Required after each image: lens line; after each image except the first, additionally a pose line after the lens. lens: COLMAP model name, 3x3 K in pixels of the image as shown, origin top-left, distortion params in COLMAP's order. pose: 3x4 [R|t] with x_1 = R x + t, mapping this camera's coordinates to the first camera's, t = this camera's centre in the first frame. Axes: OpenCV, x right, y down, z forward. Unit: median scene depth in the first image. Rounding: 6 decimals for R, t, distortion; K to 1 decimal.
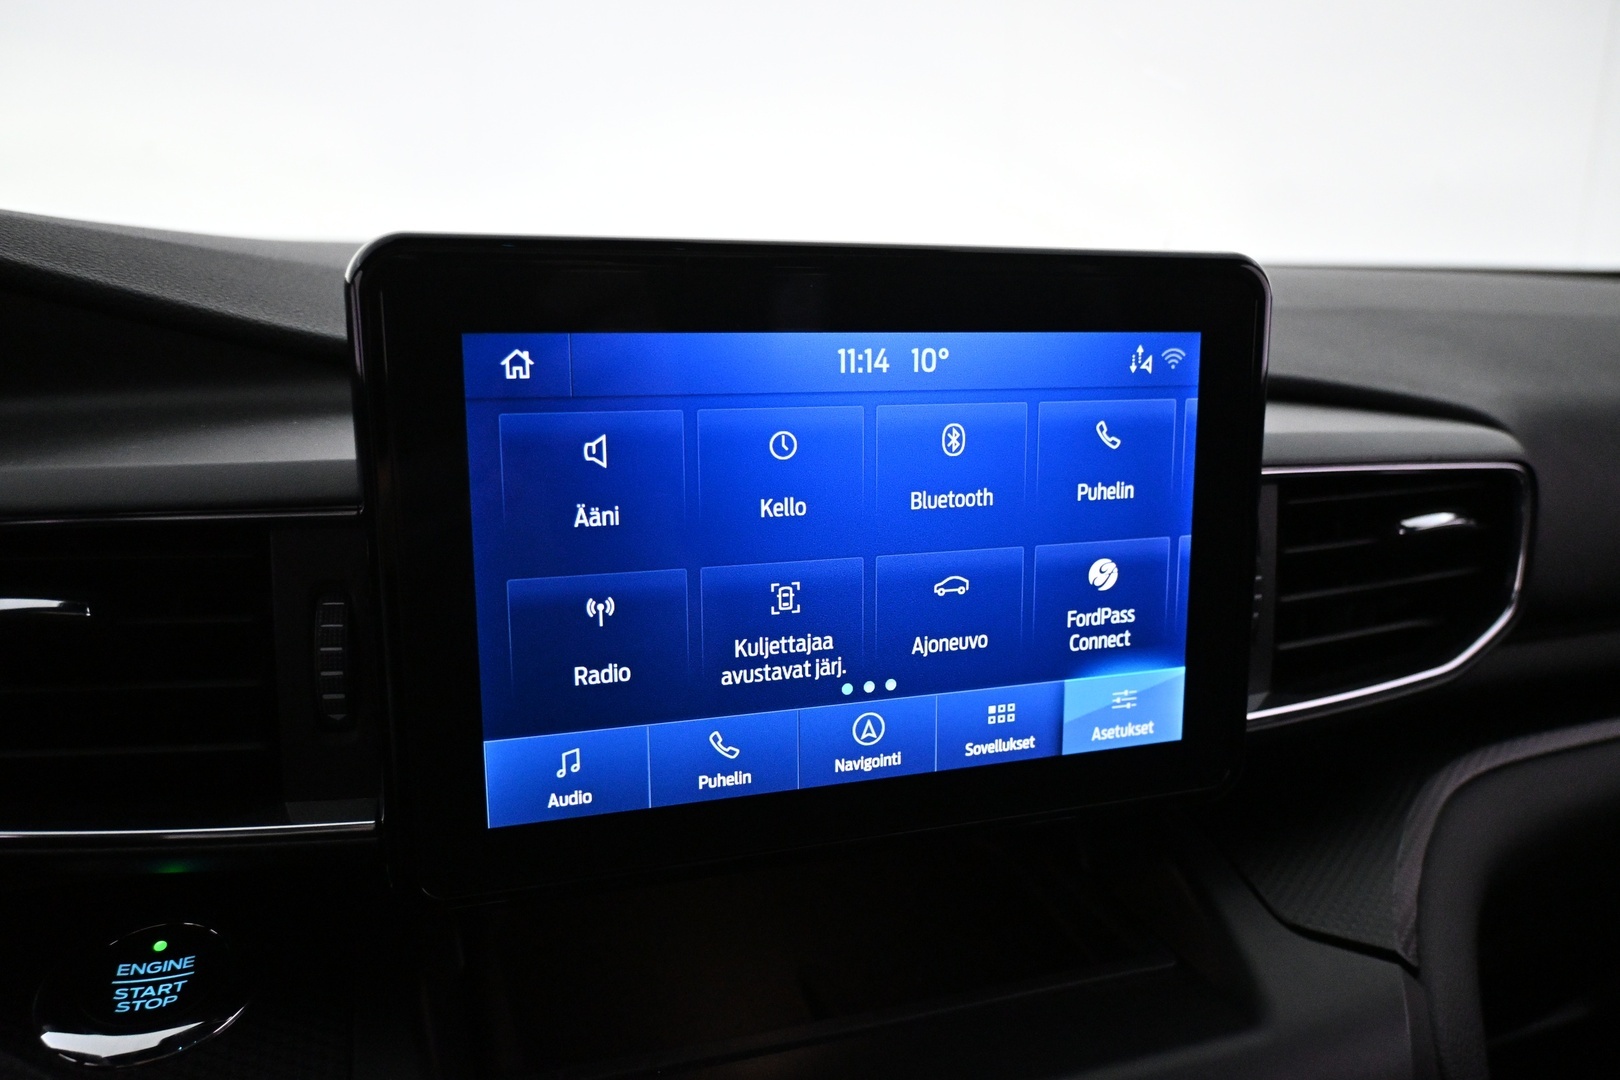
lens RADIAL K [[1159.9, 0, 812.6], [0, 1159.9, 538.2], [0, 0, 1]] dist [-0.020480, 0.001112]
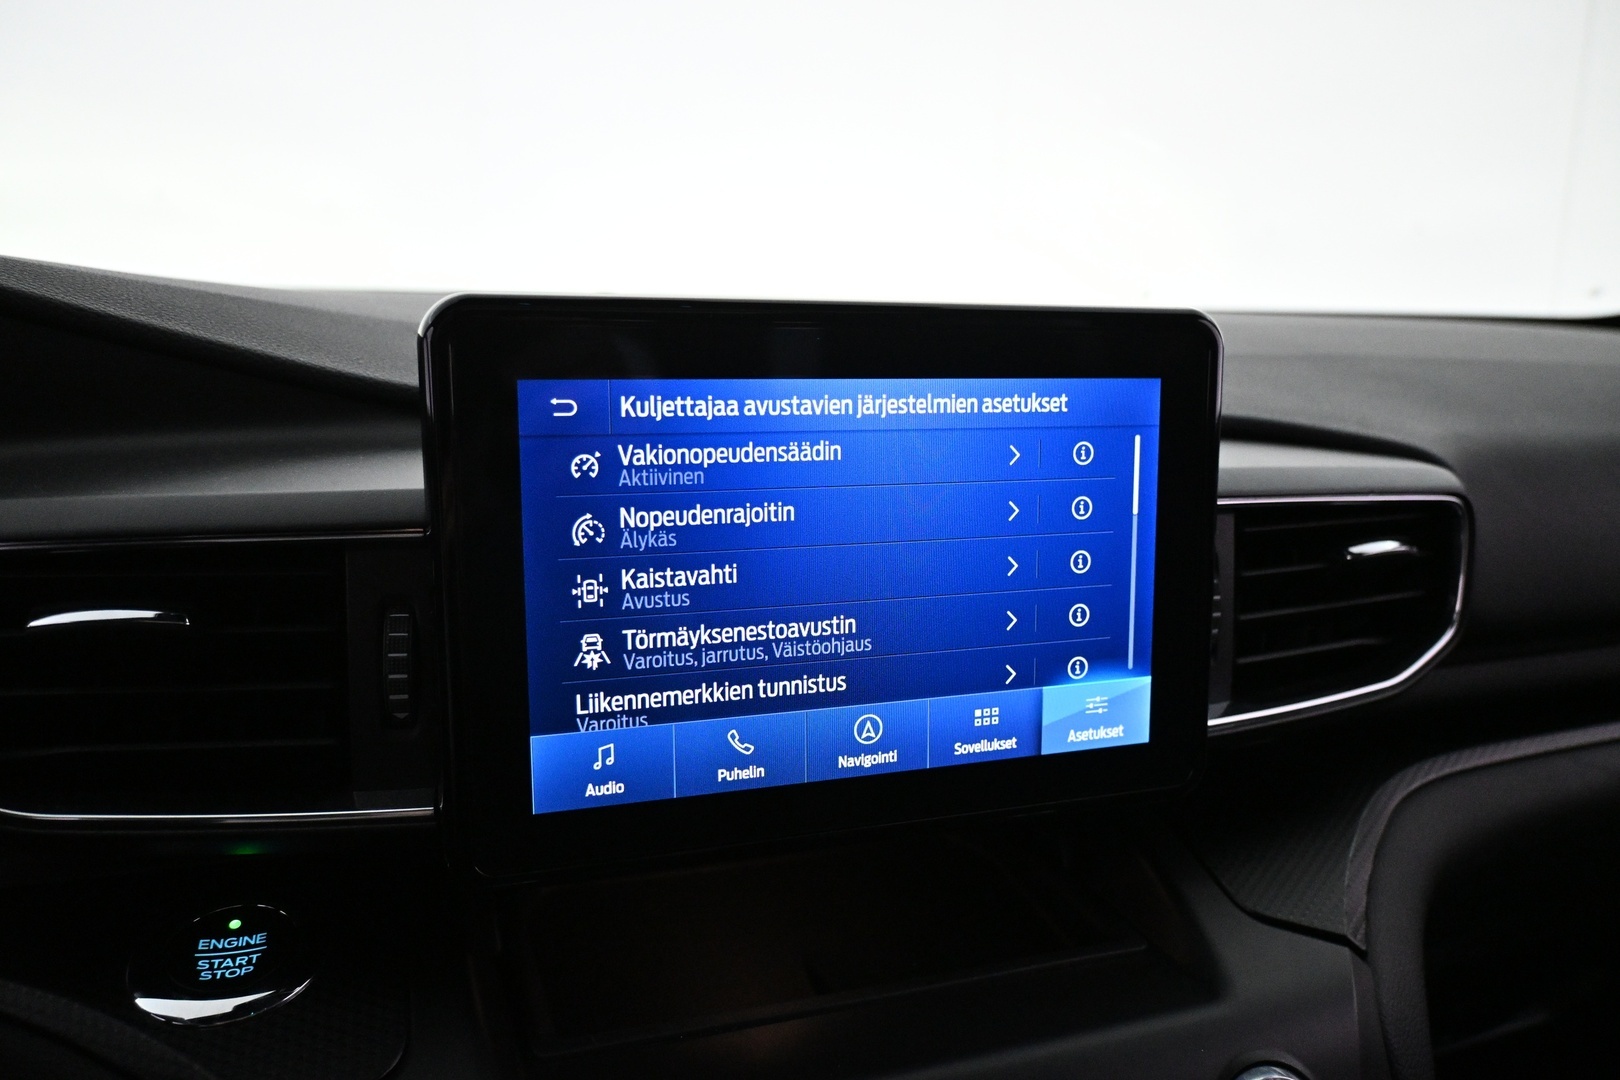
lens RADIAL K [[1159.9, 0, 815.6], [0, 1159.9, 540.3], [0, 0, 1]] dist [-0.020480, 0.001112]
pose [[0.999979, -0.000404, 0.006485, -0.009384], [0.000620, 0.999441, -0.033417, 0.017672], [-0.006468, 0.033420, 0.999420, -0.123018]]
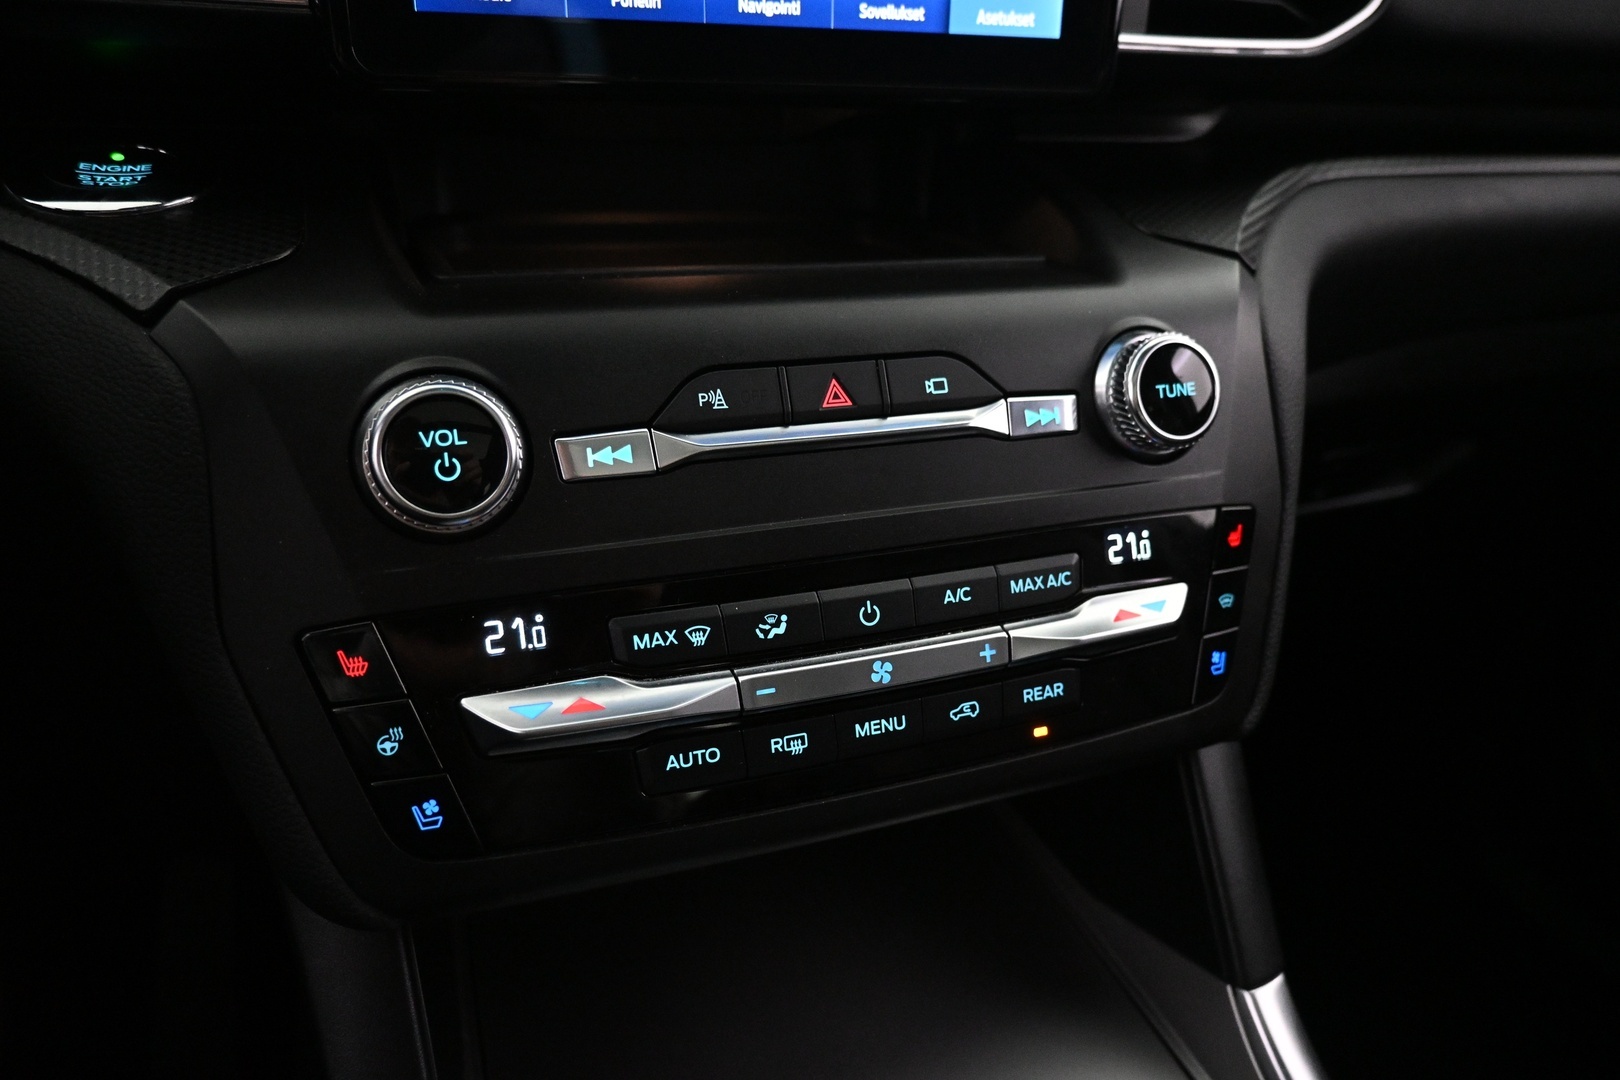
lens RADIAL K [[1106.3, 0, 804.3], [0, 1106.3, 540.8], [0, 0, 1]] dist [-0.008171, -0.004498]
pose [[0.998969, 0.004944, 0.045131, 0.034396], [-0.014323, 0.977607, 0.209949, 0.440155], [-0.043083, -0.210379, 0.976670, -0.113463]]
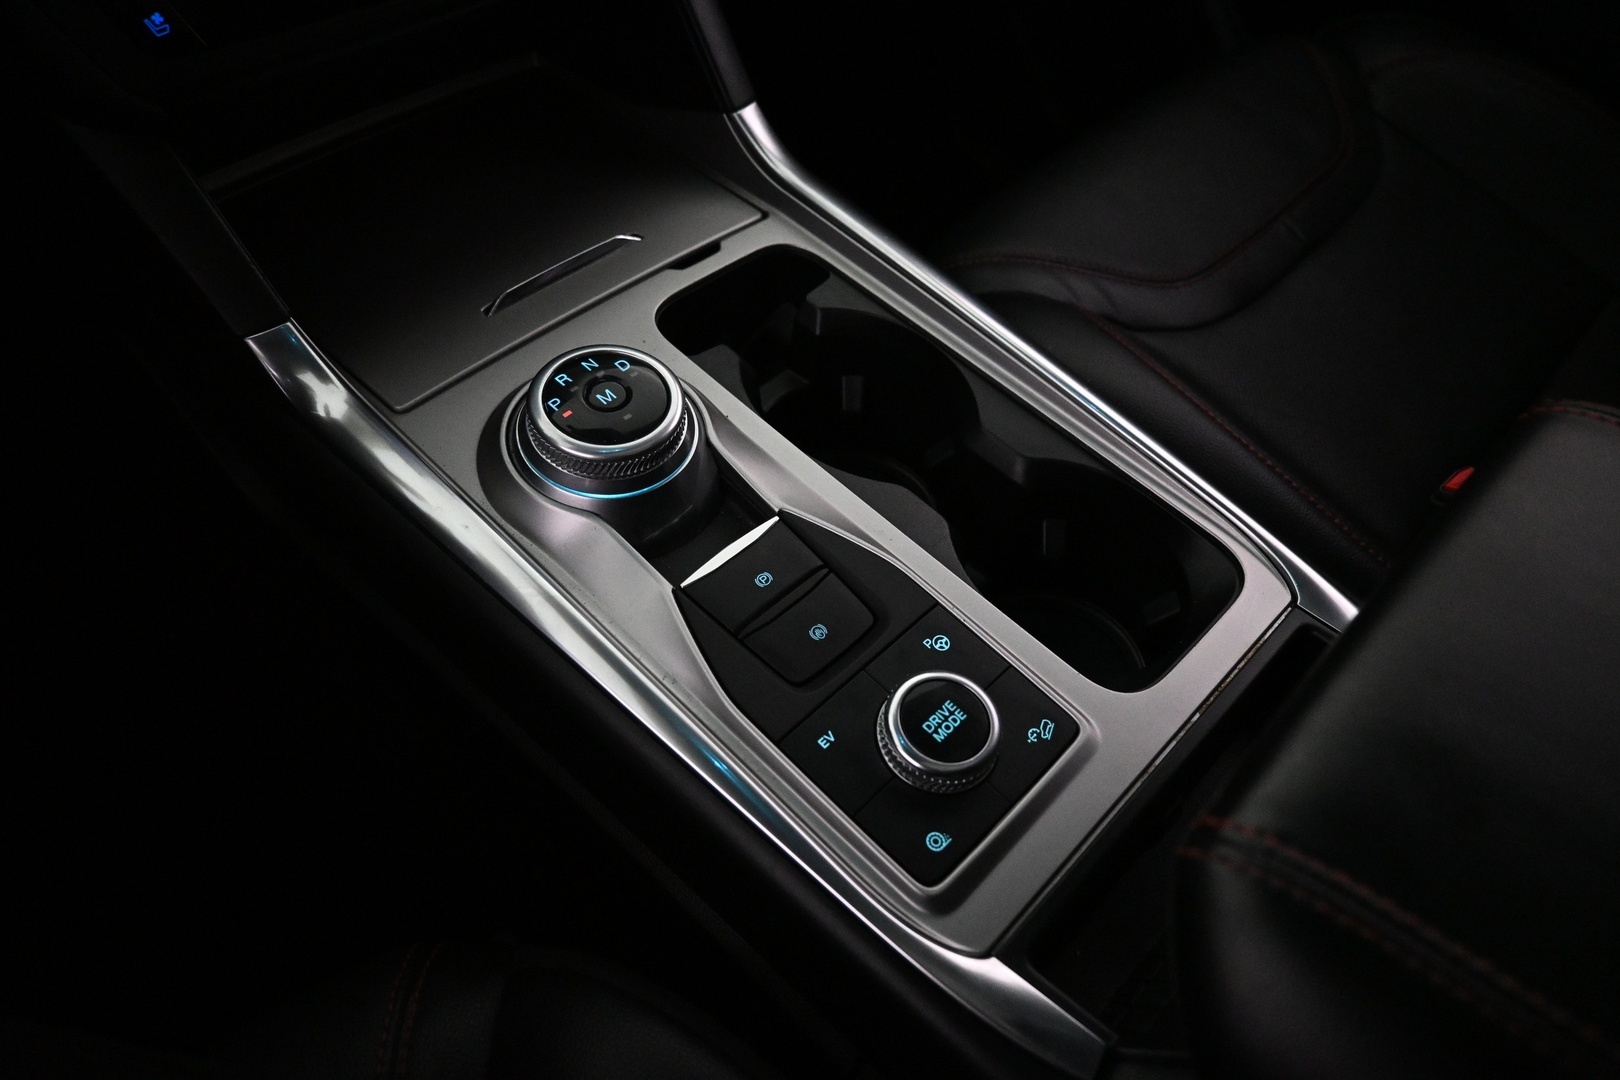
lens RADIAL K [[1106.3, 0, 815.4], [0, 1106.3, 529.1], [0, 0, 1]] dist [-0.008171, -0.004498]
pose [[0.888298, -0.332128, 0.317204, -0.133966], [0.085170, 0.797822, 0.596847, 0.600694], [-0.451302, -0.503161, 0.736991, -0.840032]]
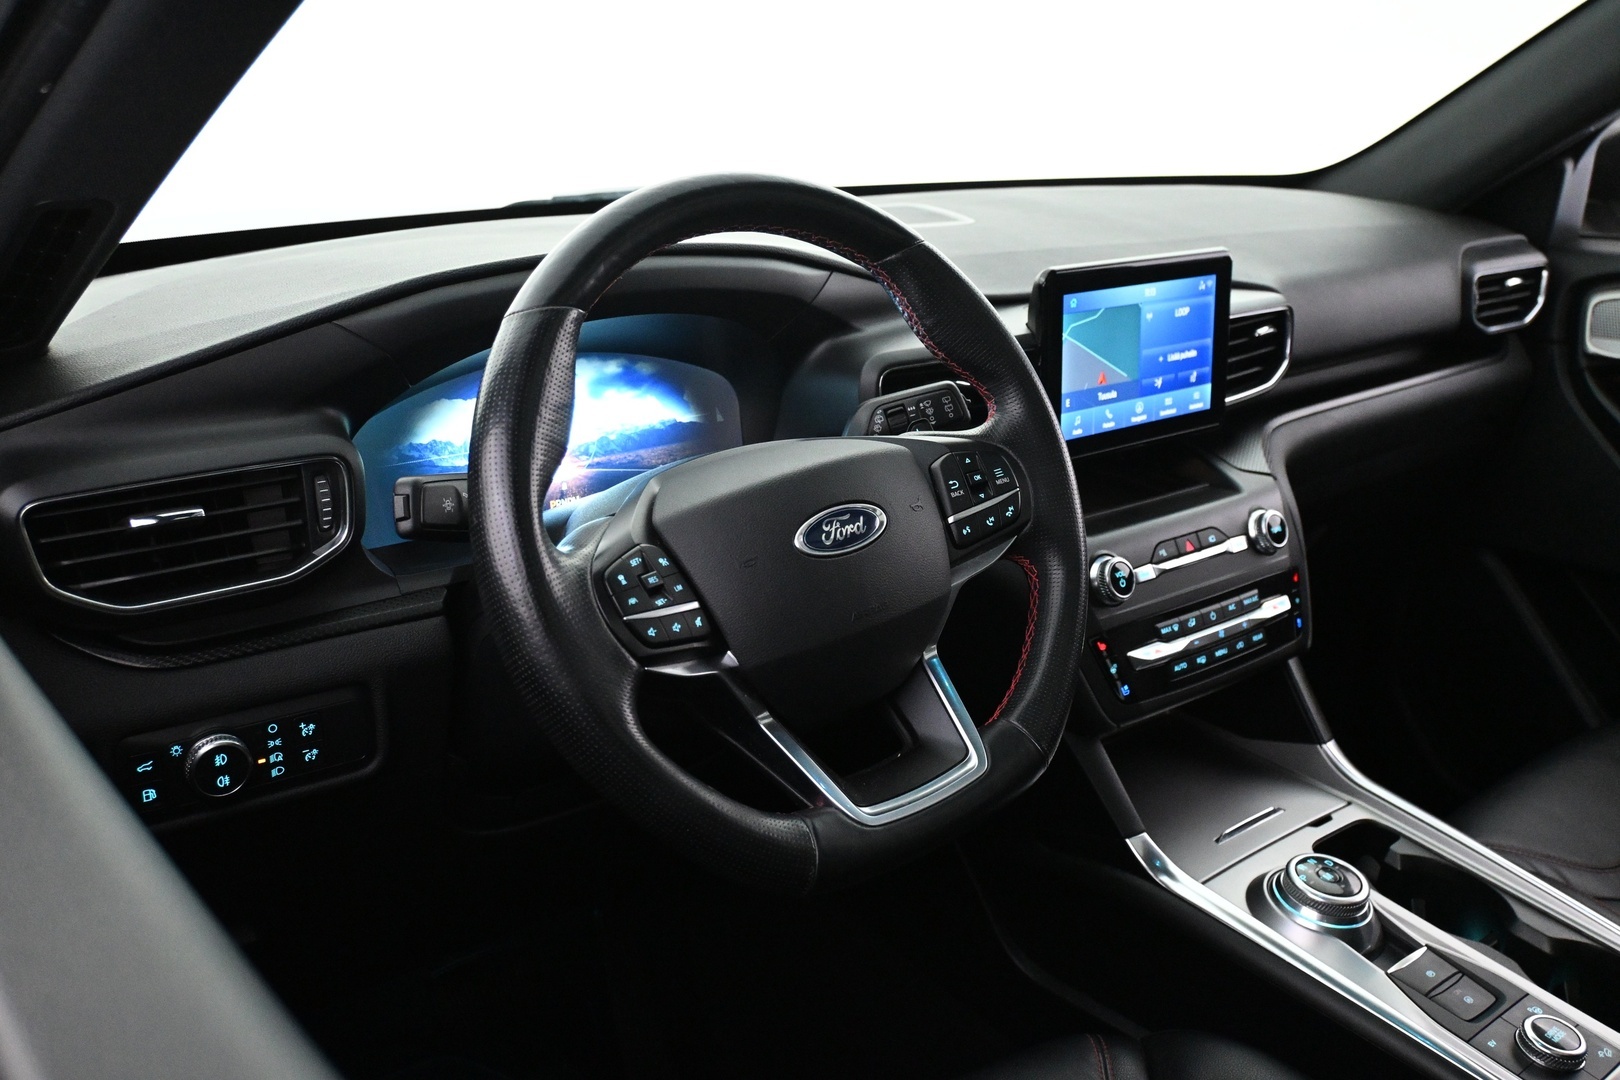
lens RADIAL K [[1528.0, 0, 813.3], [0, 1528.0, 533.1], [0, 0, 1]] dist [0.015011, 0.000000]
pose [[0.930819, -0.105781, 0.349839, -2.174521], [0.068564, 0.990745, 0.117144, -0.045759], [-0.358993, -0.085053, 0.929457, -2.484155]]
